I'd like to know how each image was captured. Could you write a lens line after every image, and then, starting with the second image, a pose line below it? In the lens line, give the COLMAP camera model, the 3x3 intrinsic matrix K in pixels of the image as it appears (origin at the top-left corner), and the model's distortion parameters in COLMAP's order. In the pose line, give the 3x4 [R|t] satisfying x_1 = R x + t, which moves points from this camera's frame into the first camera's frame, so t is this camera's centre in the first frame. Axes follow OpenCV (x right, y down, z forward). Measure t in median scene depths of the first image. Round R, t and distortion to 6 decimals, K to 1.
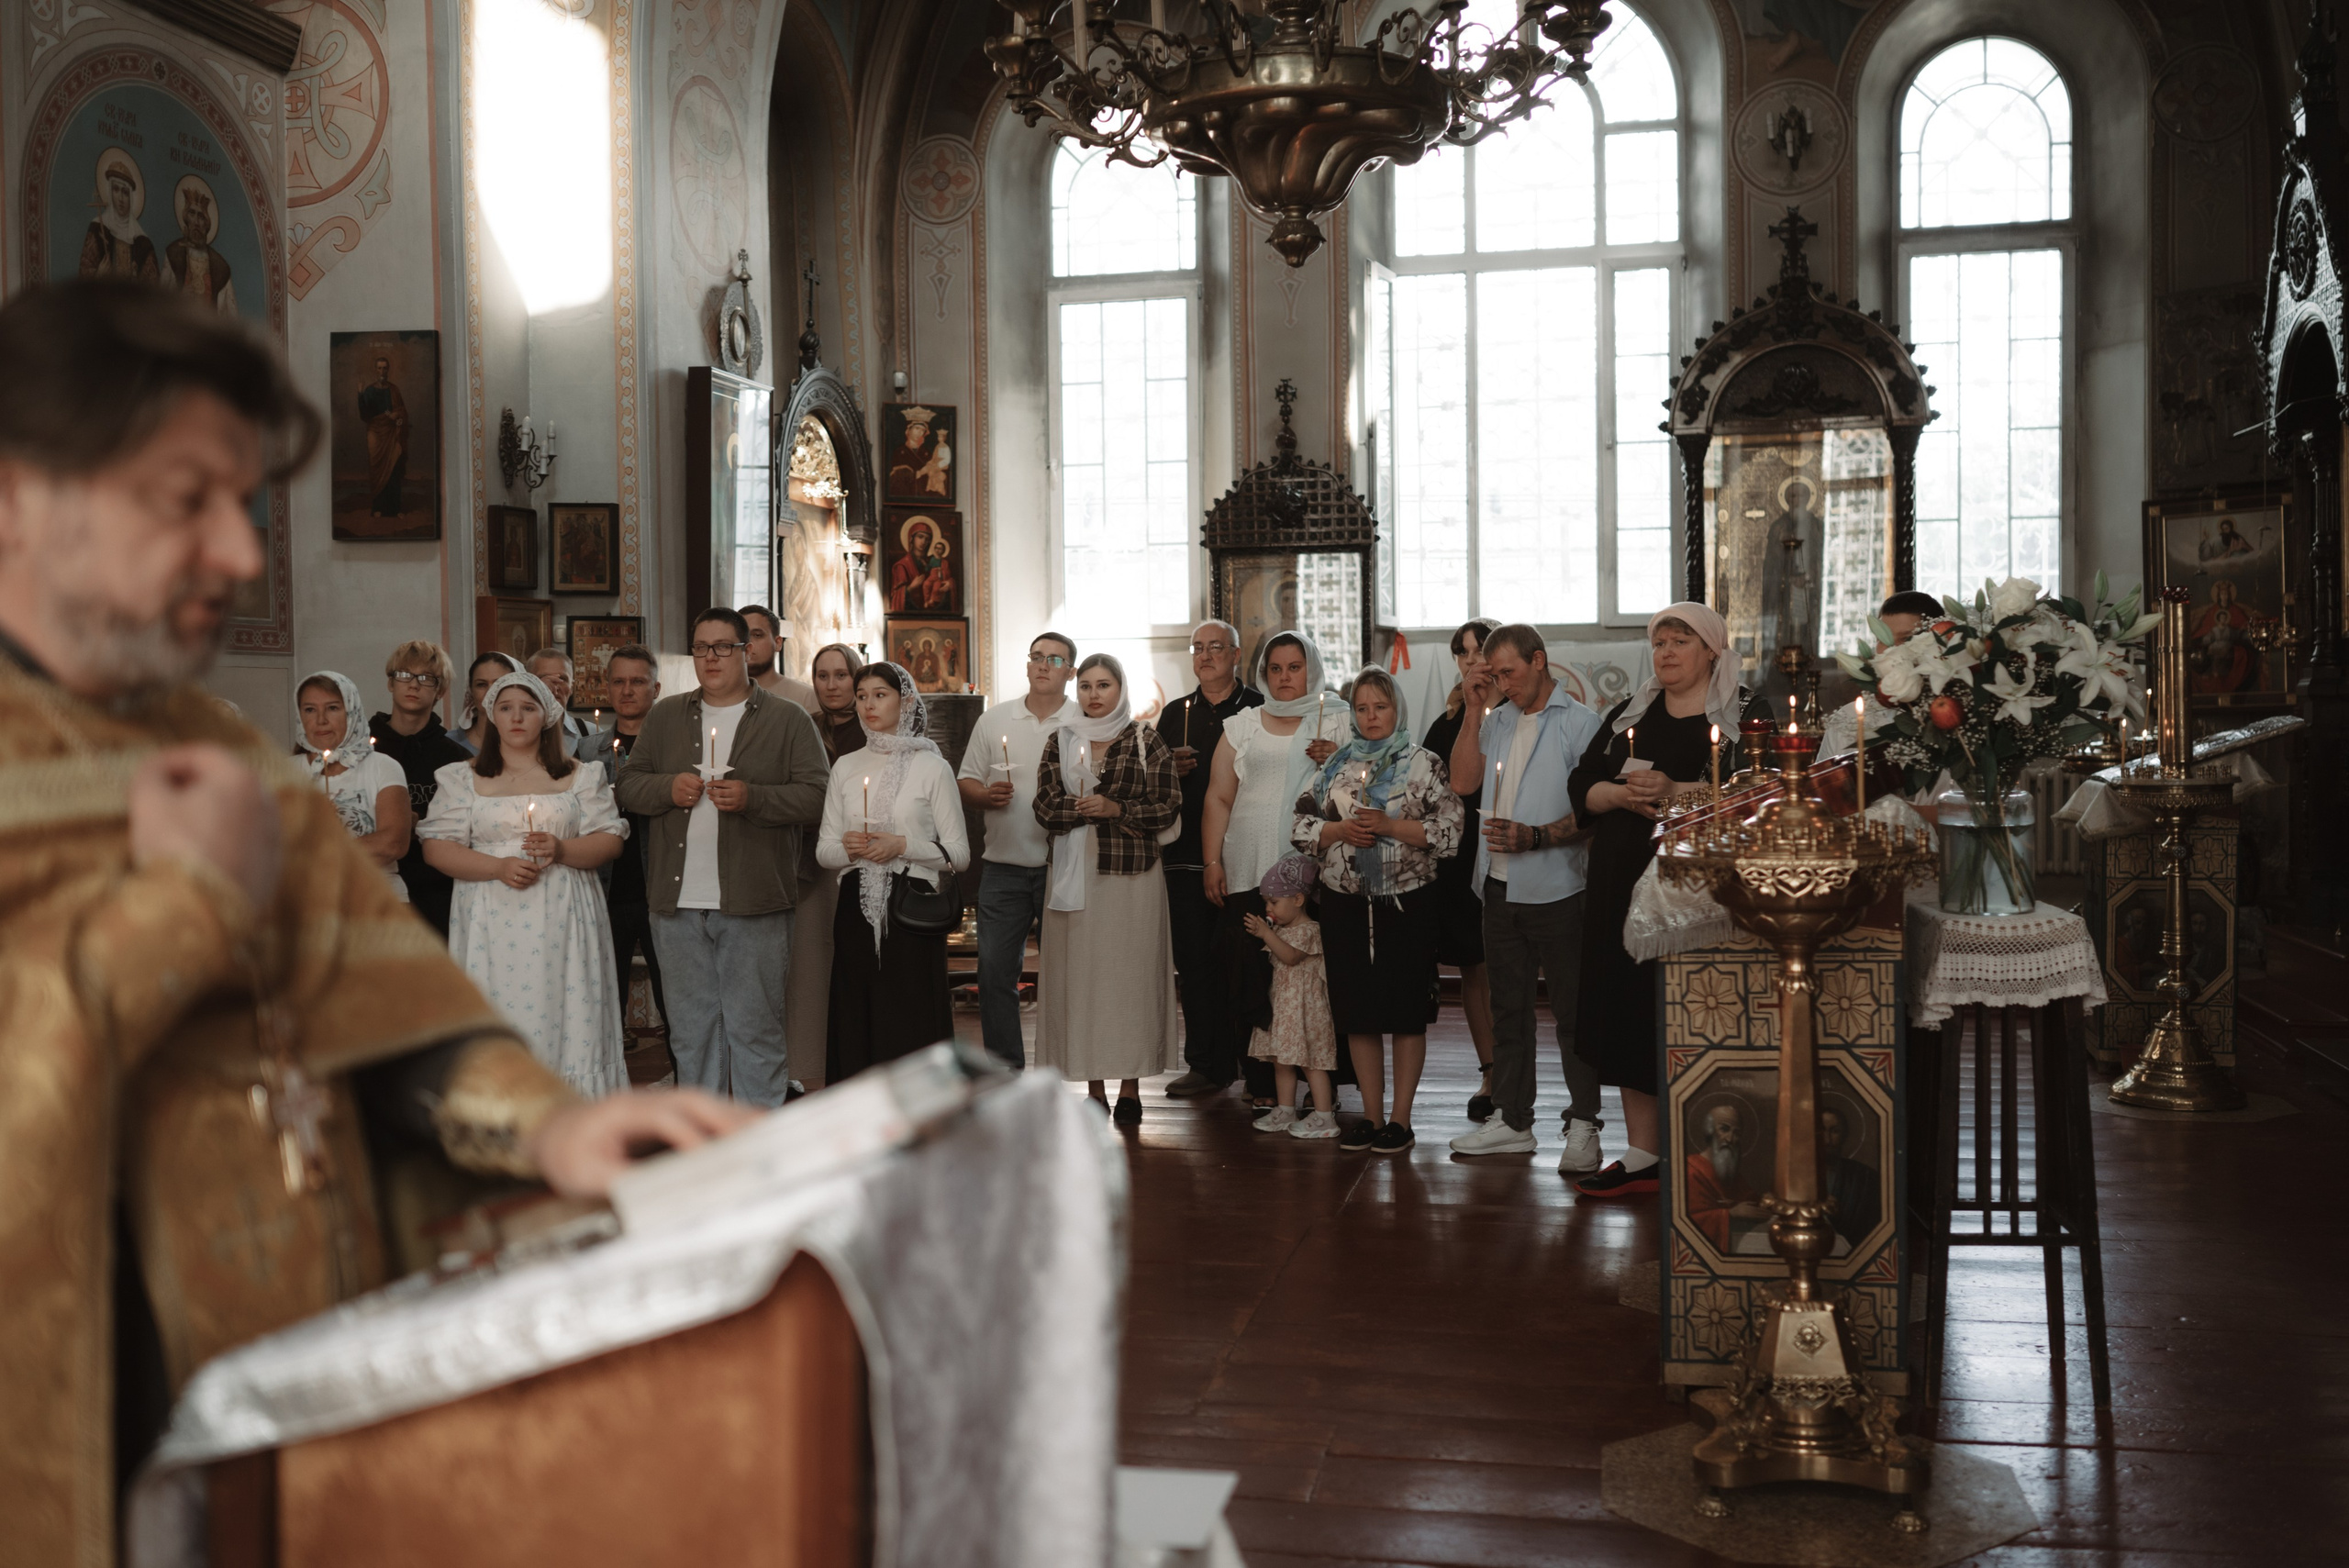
lens RADIAL K [[2206.7, 0, 1180.9], [0, 2206.7, 781.2], [0, 0, 1]] dist [-0.011207, 0.012675]
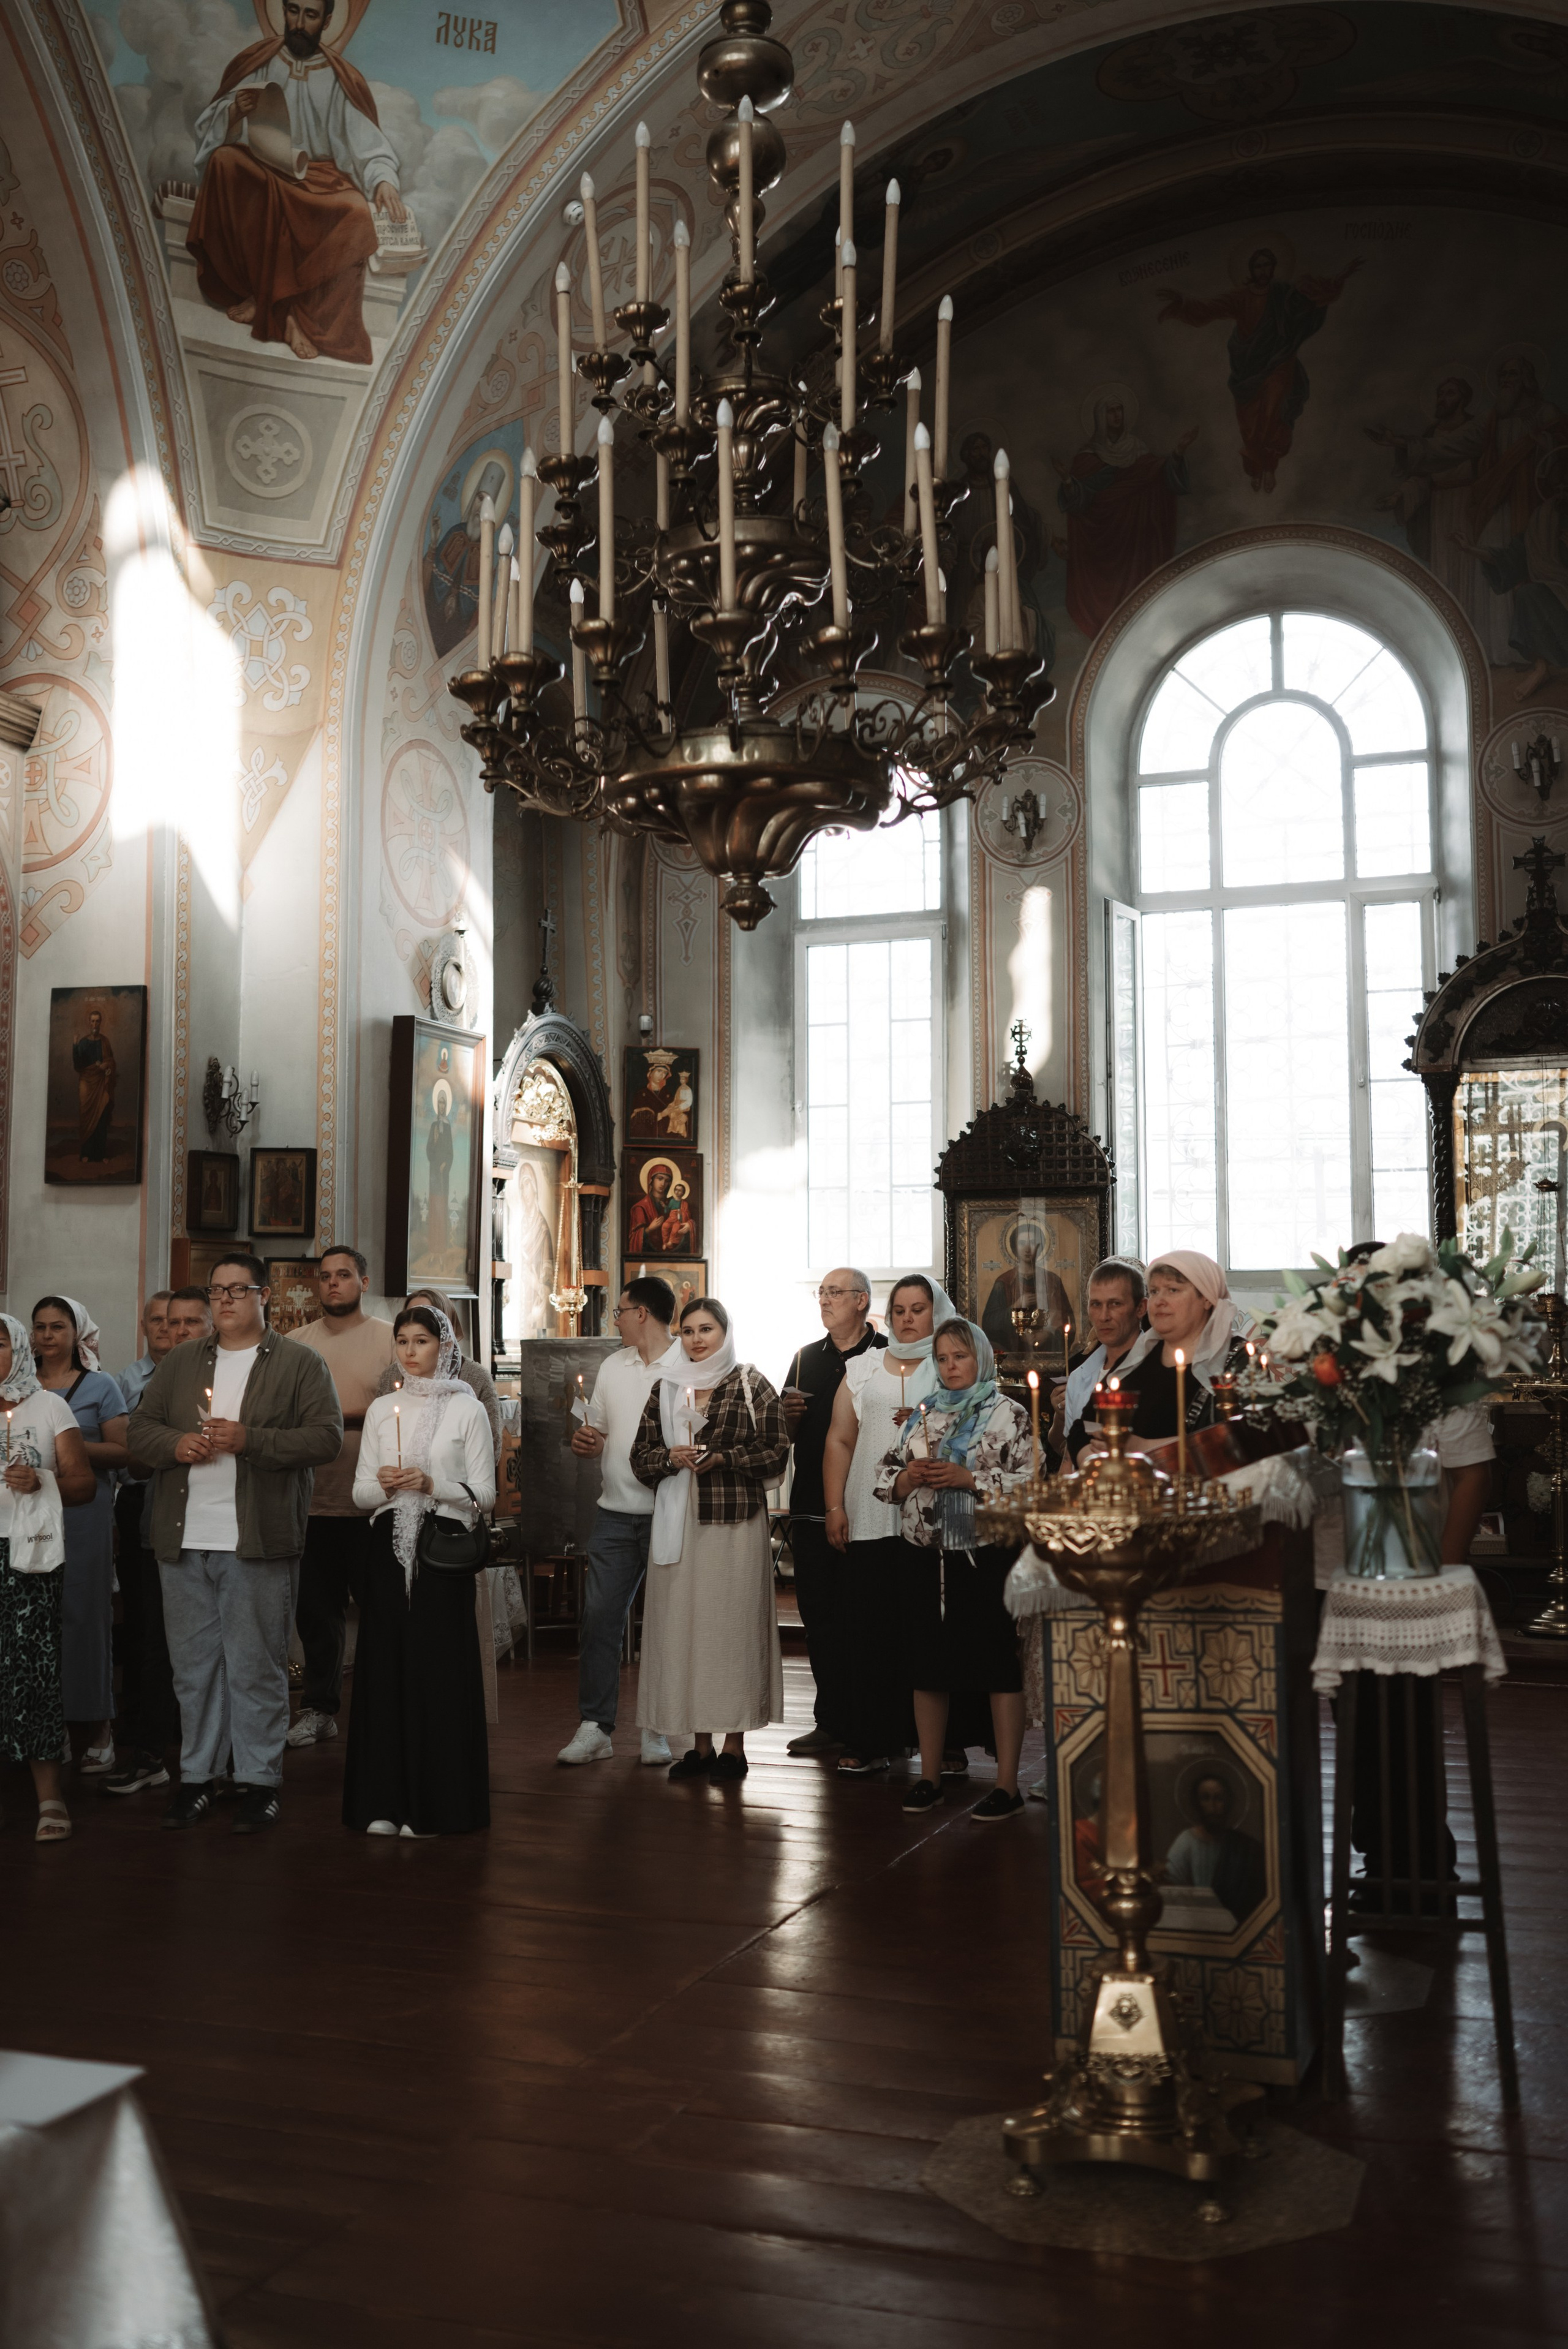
lens RADIAL K [[2313.1, 0, 773.1], [0, 2313.1, 1164.1], [0, 0, 1]] dist [-0.010691, 0.009170]
pose [[0.989506, -0.001242, -0.144488, 0.115056], [-0.015108, 0.993593, -0.112003, -0.001255], [0.143701, 0.113011, 0.983147, -0.029010]]
